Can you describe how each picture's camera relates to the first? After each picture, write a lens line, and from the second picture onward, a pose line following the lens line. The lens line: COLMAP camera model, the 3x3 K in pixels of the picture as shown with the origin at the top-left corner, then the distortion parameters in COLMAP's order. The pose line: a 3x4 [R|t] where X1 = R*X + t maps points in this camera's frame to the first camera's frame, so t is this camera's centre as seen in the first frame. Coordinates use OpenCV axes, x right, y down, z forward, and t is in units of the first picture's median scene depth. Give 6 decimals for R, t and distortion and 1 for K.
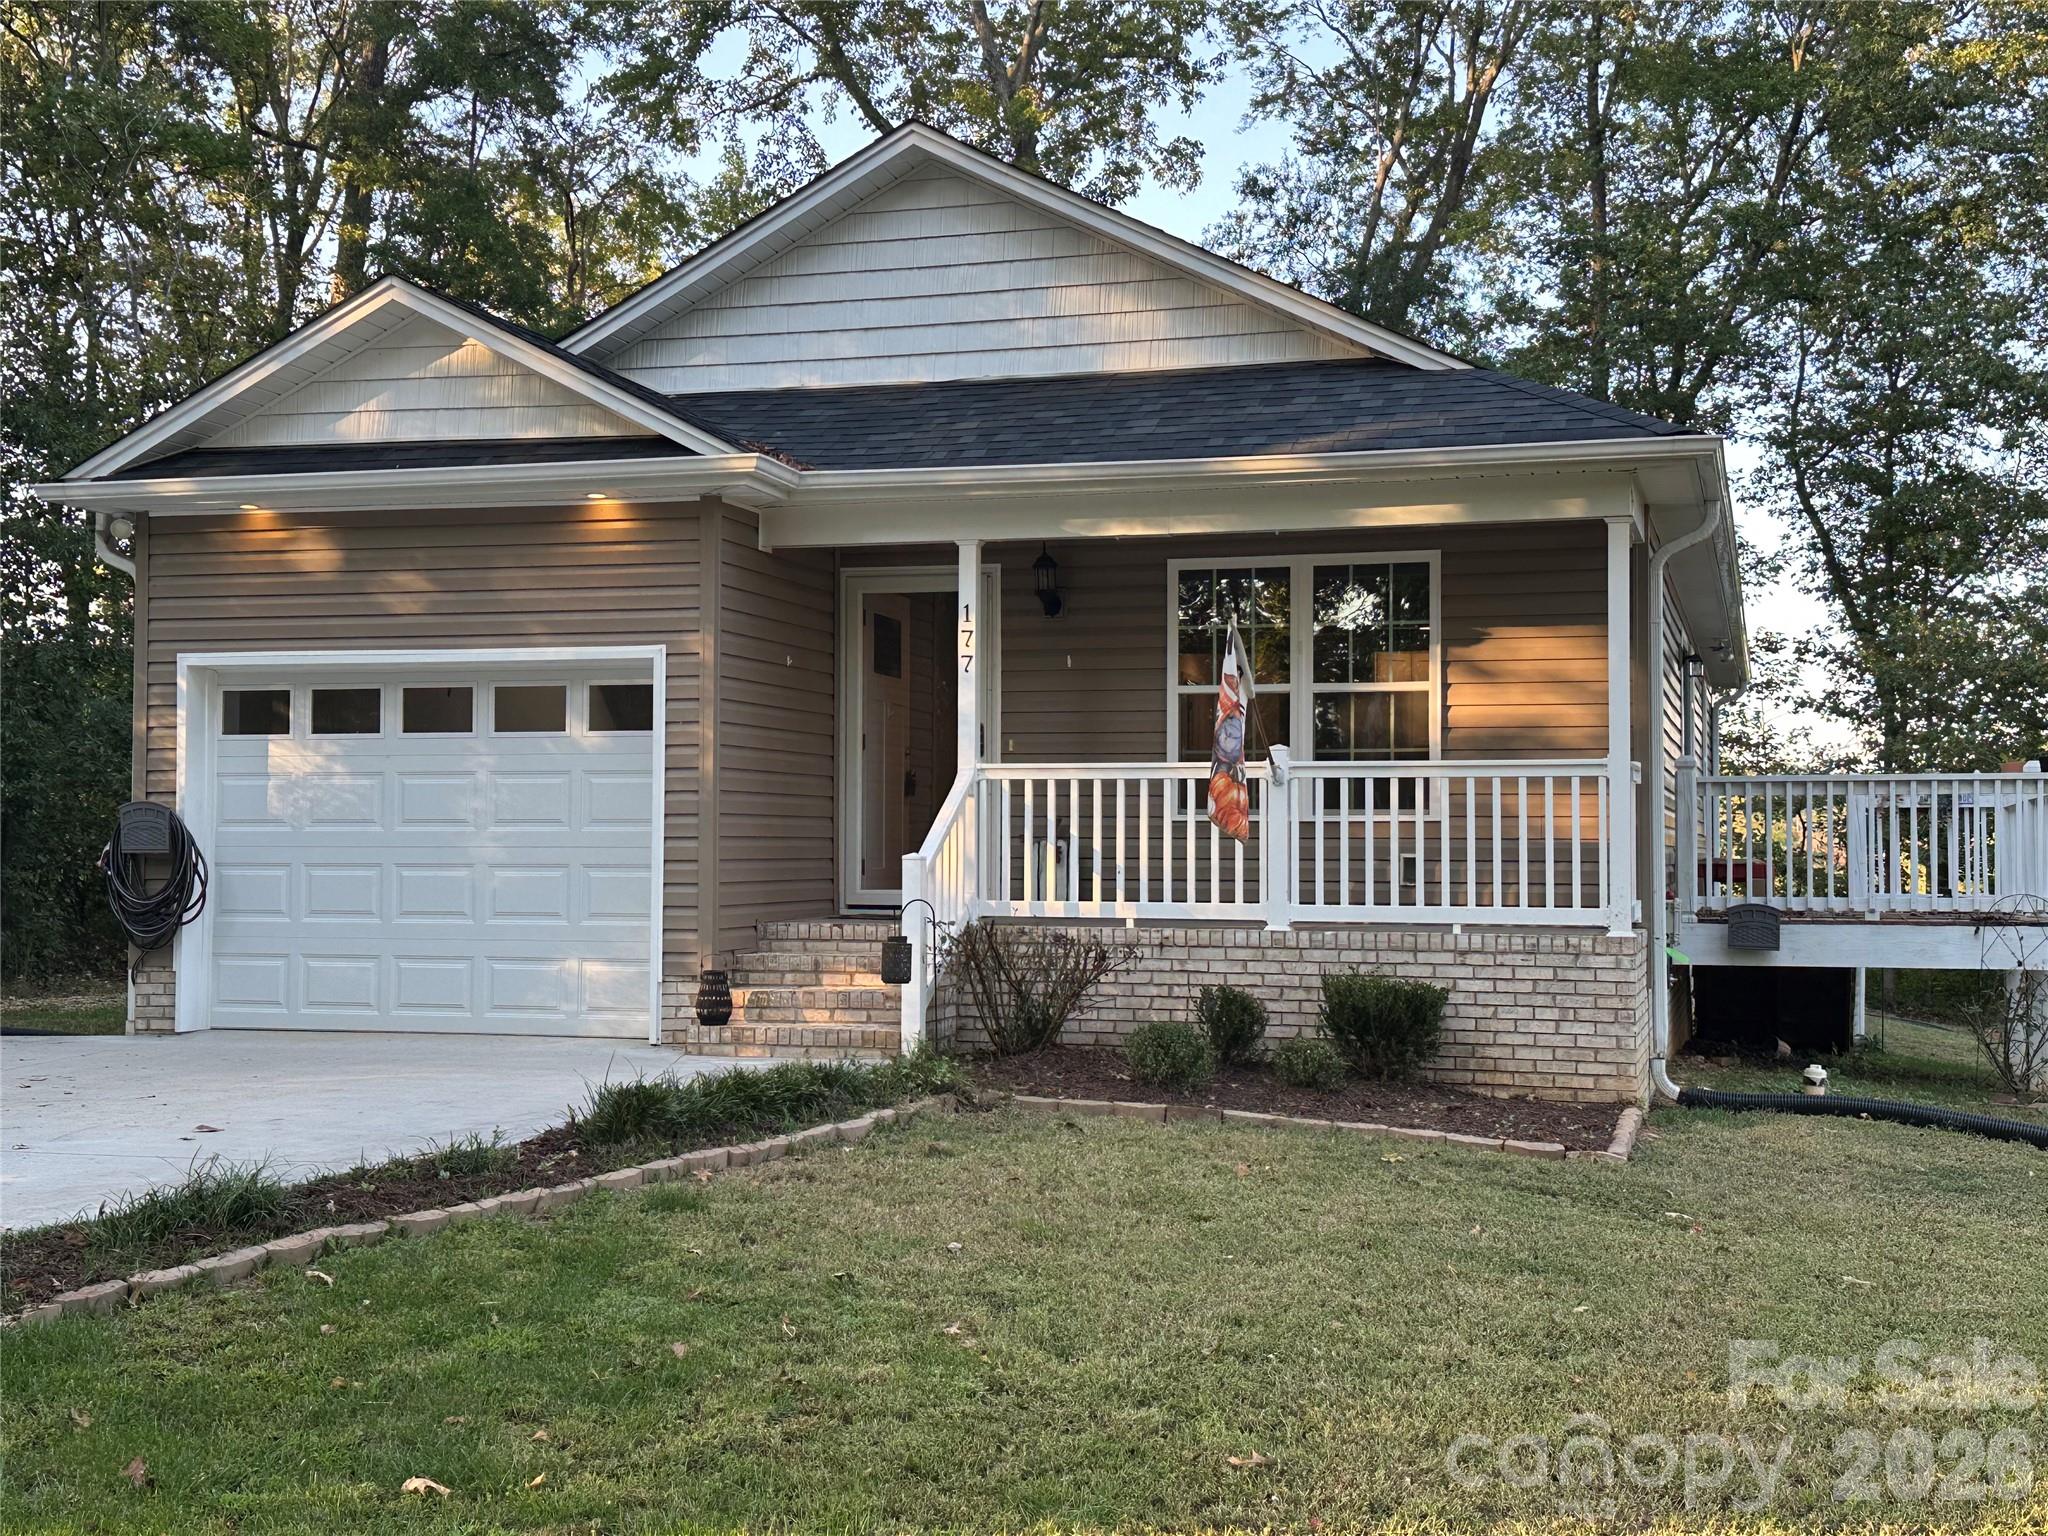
lens RADIAL K [[2400.5, 0, 1024.0], [0, 2400.5, 768.0], [0, 0, 1]] dist [0.157407, -0.302259]
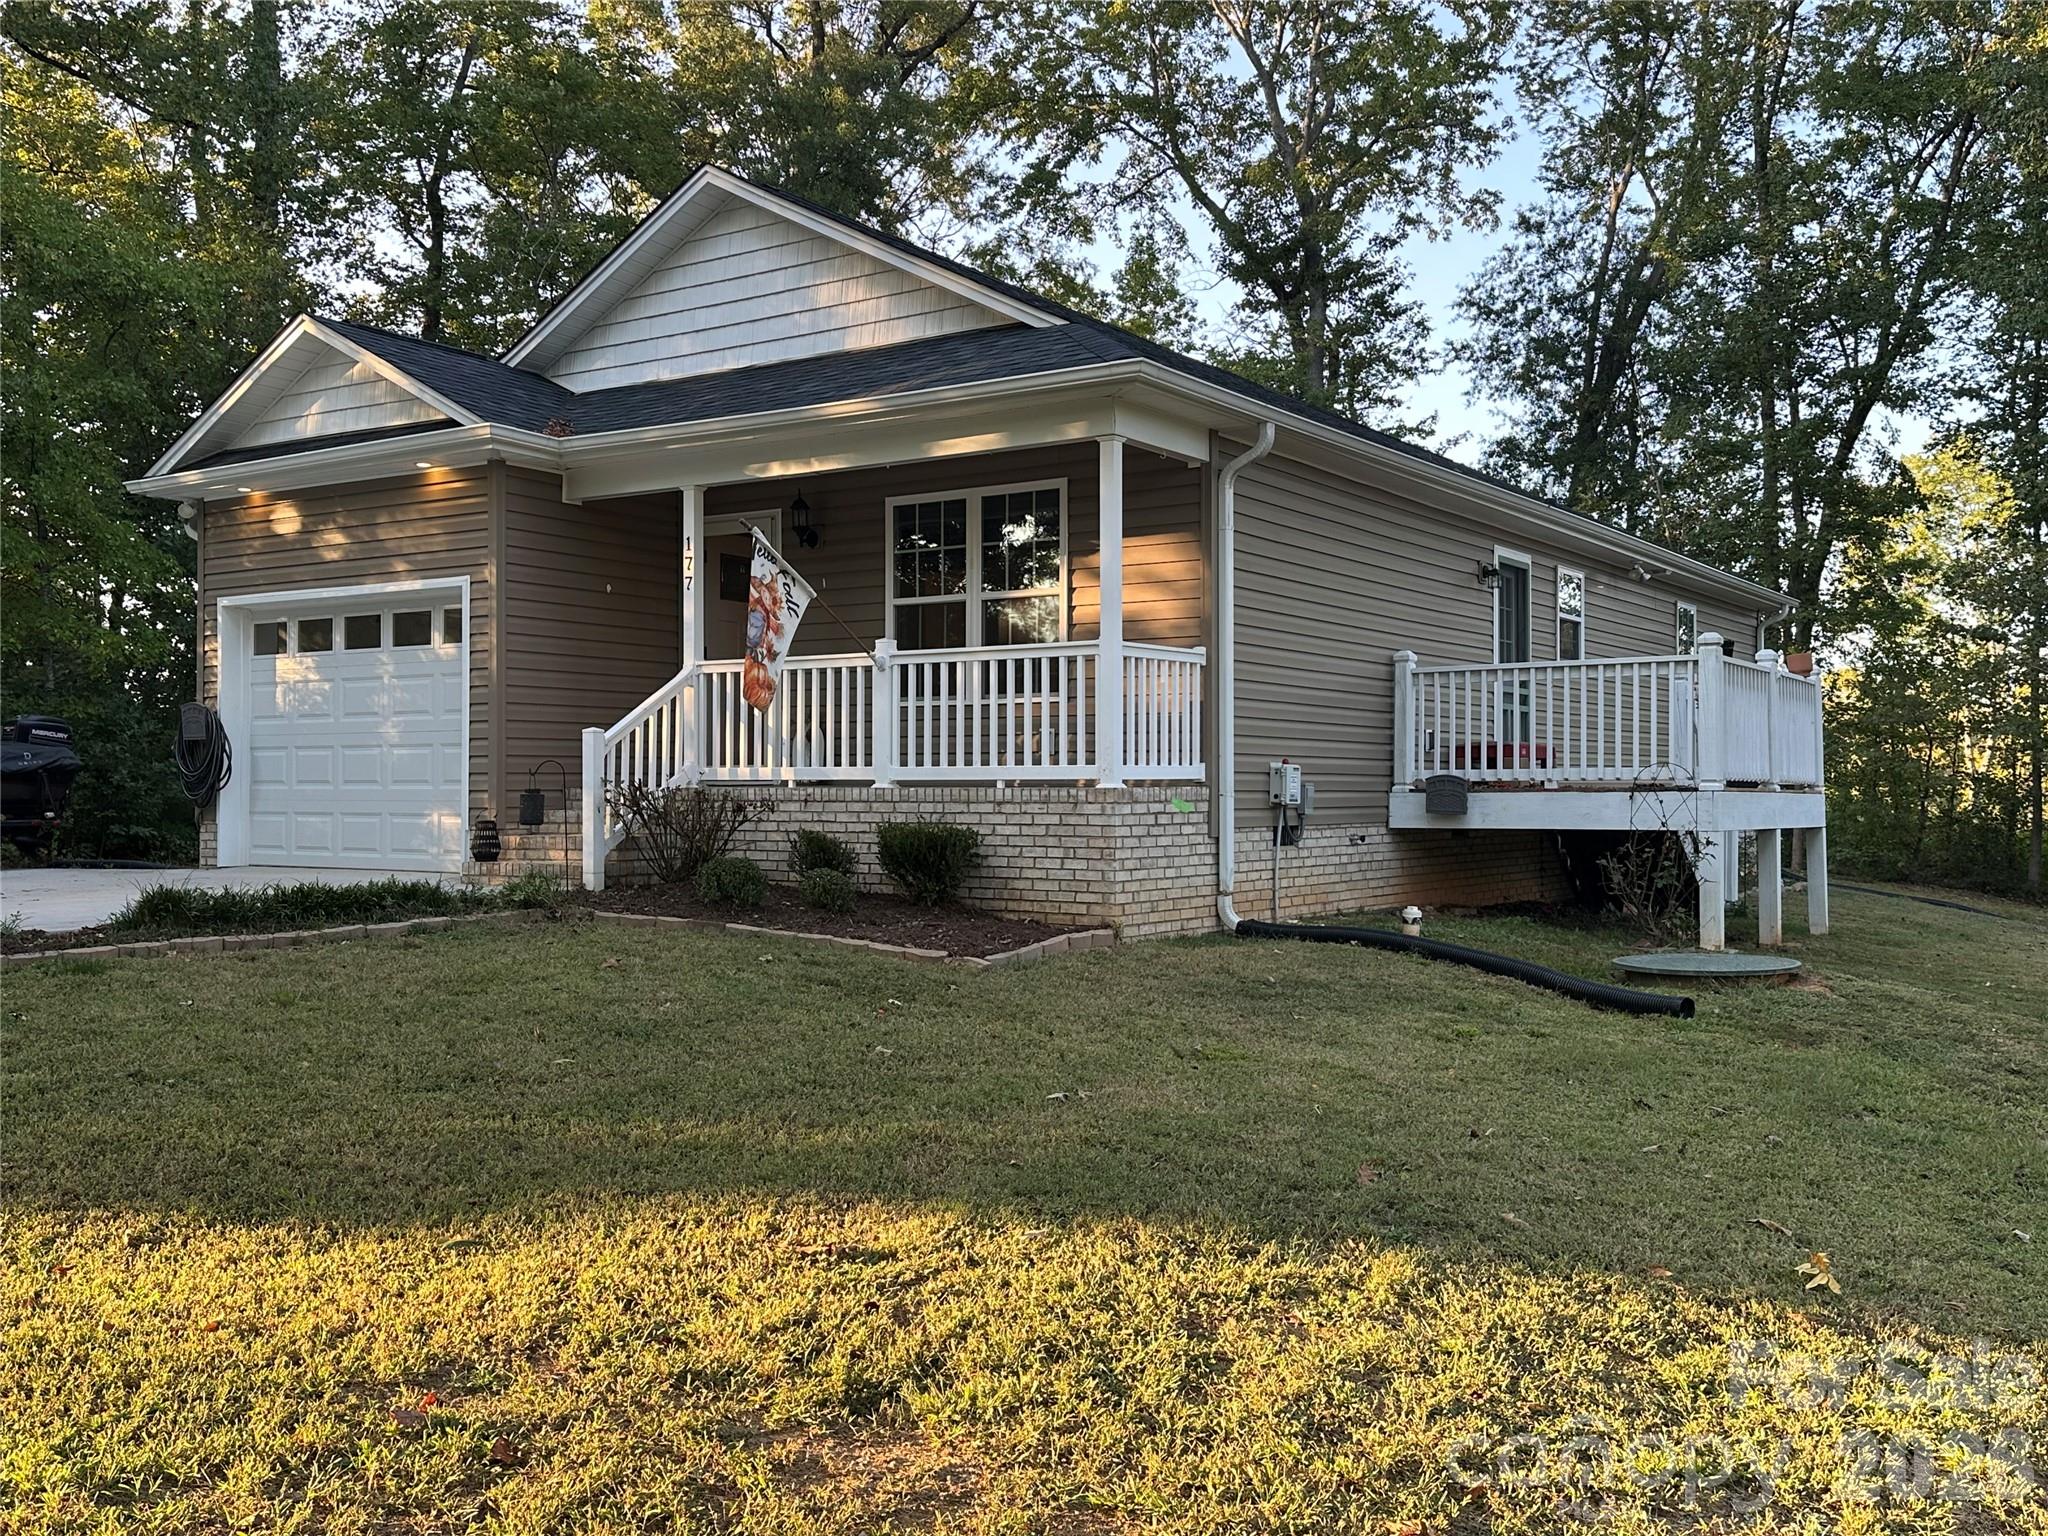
lens RADIAL K [[1811.5, 0, 1035.7], [0, 1811.5, 752.8], [0, 0, 1]] dist [0.206607, -0.477020]
pose [[0.956676, -0.009112, -0.291012, 0.416460], [0.013457, 0.999826, 0.012932, 0.035357], [0.290843, -0.016288, 0.956632, 0.117045]]
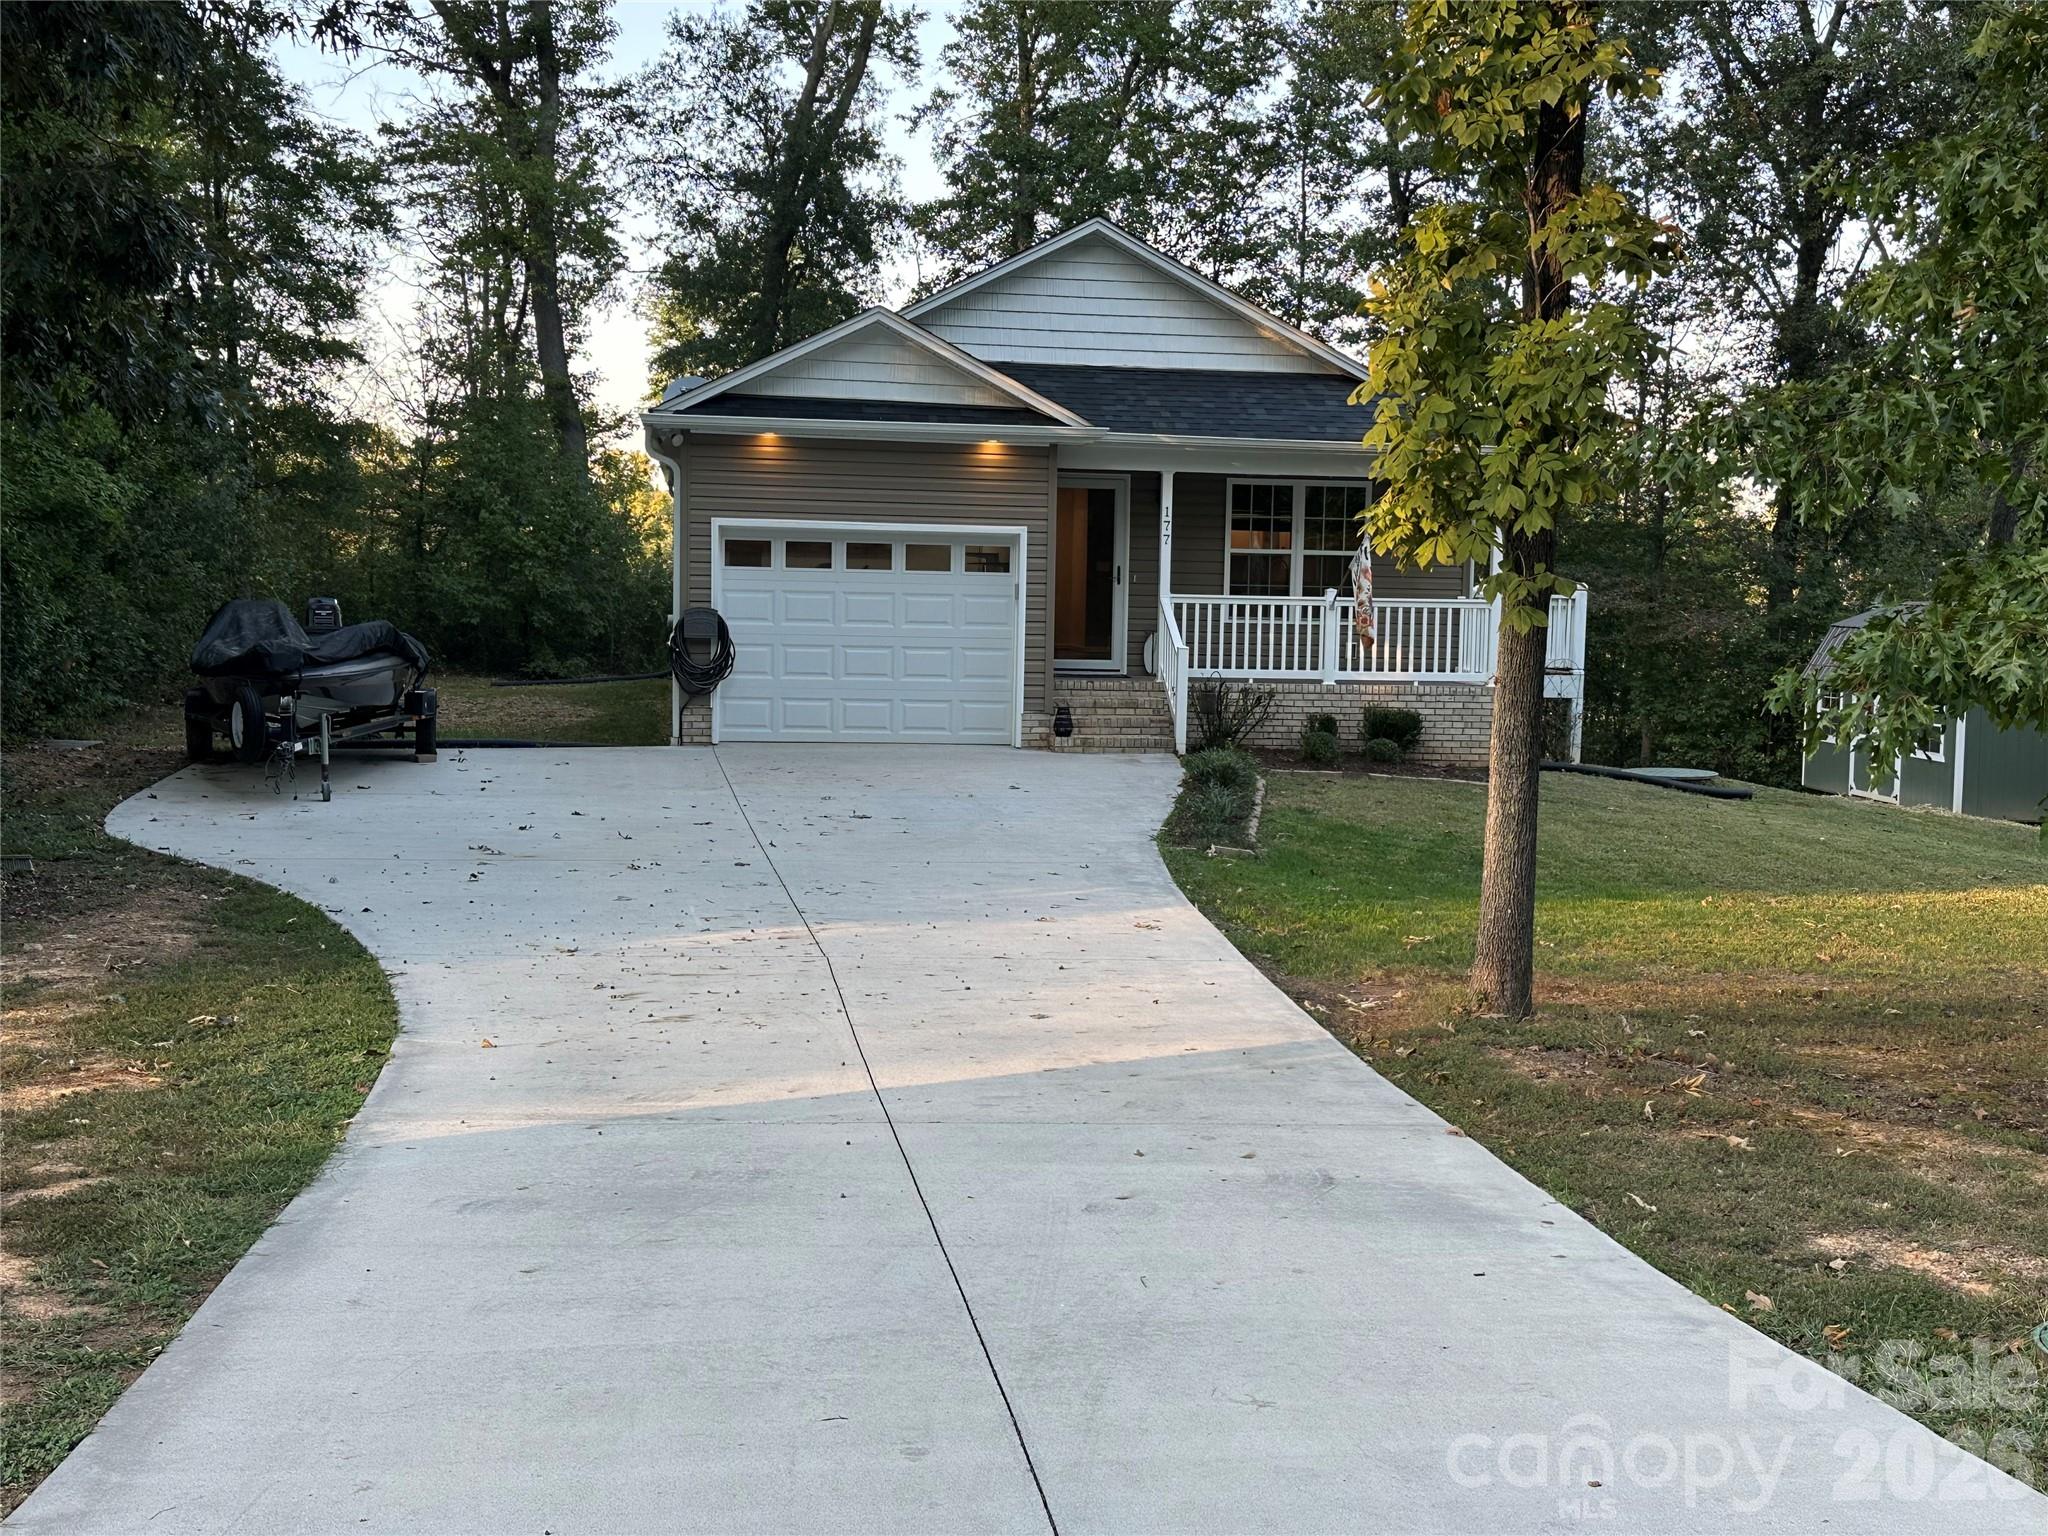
lens RADIAL K [[2400.5, 0, 1024.0], [0, 2400.5, 768.0], [0, 0, 1]] dist [0.157407, -0.302259]
pose [[0.907810, -0.018370, 0.418979, -0.855407], [-0.031705, 0.993175, 0.112241, -0.069435], [-0.418182, -0.115177, 0.901032, -0.600532]]
